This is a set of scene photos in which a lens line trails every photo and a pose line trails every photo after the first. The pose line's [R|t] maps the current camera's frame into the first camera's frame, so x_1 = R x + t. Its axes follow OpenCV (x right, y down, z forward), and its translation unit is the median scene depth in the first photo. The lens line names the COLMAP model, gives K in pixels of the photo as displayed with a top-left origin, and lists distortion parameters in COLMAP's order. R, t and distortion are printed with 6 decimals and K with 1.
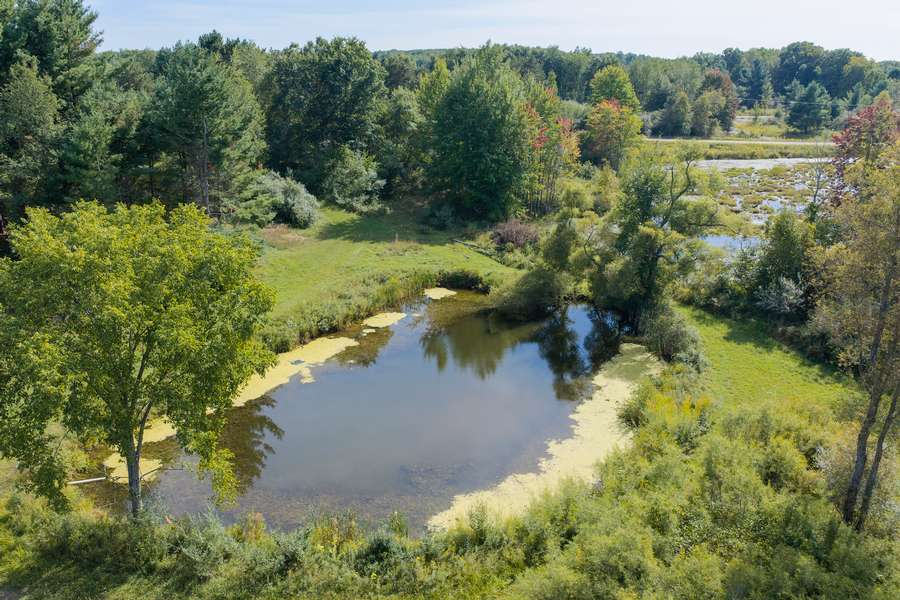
lens RADIAL K [[750.6, 0, 450.0], [0, 750.6, 300.0], [0, 0, 1]] dist [0.004354, -0.009341]
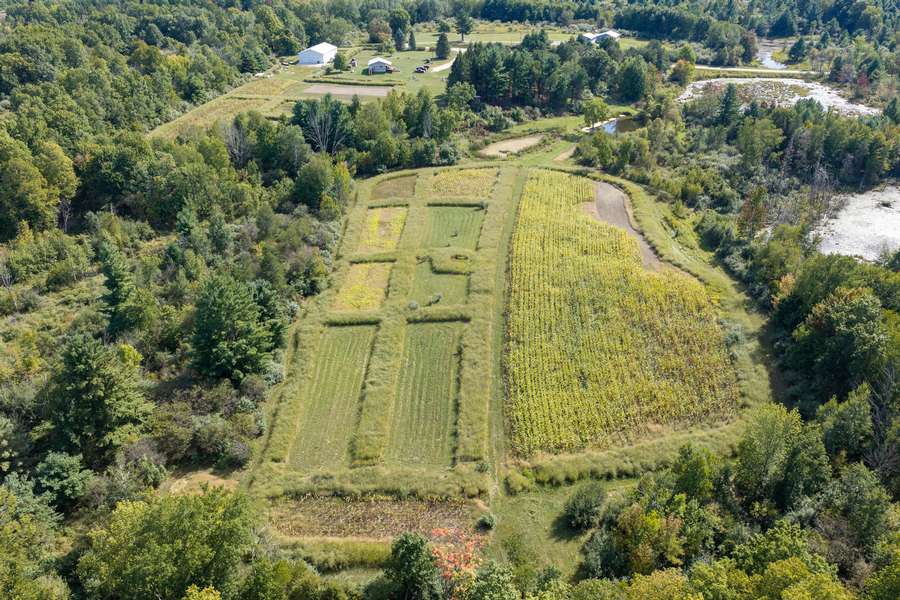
lens RADIAL K [[750.6, 0, 450.0], [0, 750.6, 300.0], [0, 0, 1]] dist [0.004354, -0.009341]
pose [[0.977857, 0.083633, -0.191835, -0.054334], [-0.049742, 0.983289, 0.175126, 0.280582], [0.203275, -0.161706, 0.965676, -3.170909]]
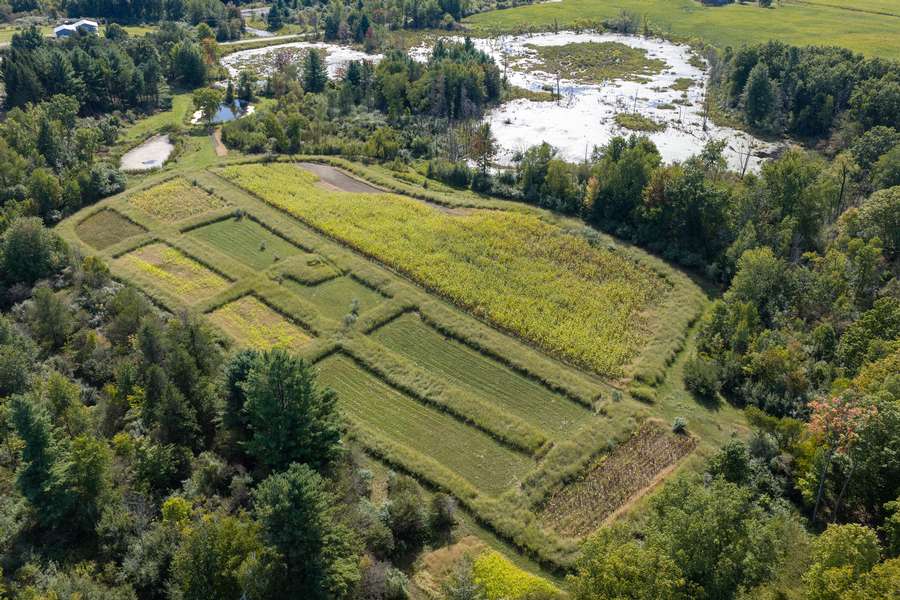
lens RADIAL K [[750.6, 0, 450.0], [0, 750.6, 300.0], [0, 0, 1]] dist [0.004354, -0.009341]
pose [[0.809459, -0.295053, 0.507660, -1.159501], [0.186357, 0.948974, 0.254401, 0.192541], [-0.556818, -0.111321, 0.823141, -2.926583]]
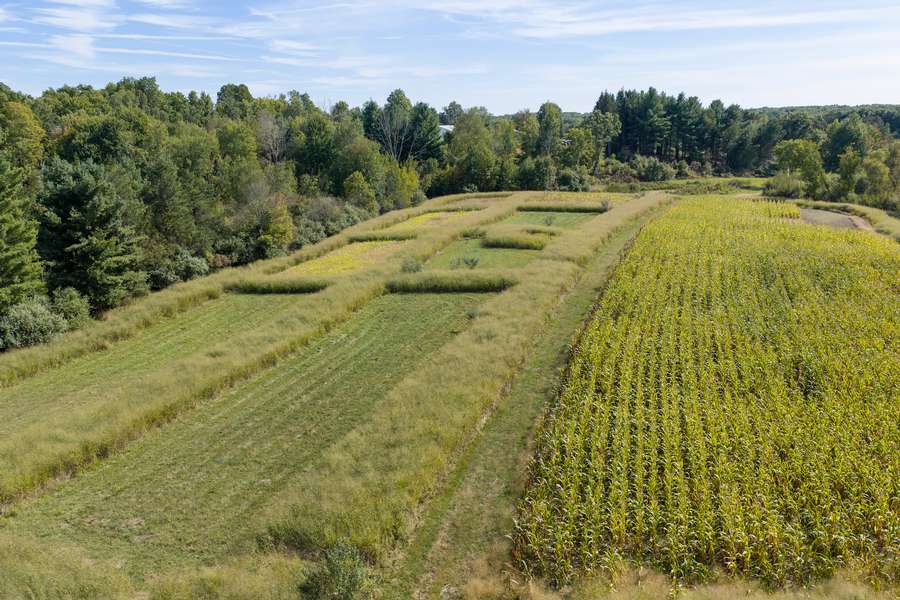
lens RADIAL K [[750.6, 0, 450.0], [0, 750.6, 300.0], [0, 0, 1]] dist [0.004354, -0.009341]
pose [[0.902429, 0.086530, -0.422060, -0.075207], [-0.115891, 0.992271, -0.044357, 0.690086], [0.414960, 0.088942, 0.905482, -2.203486]]
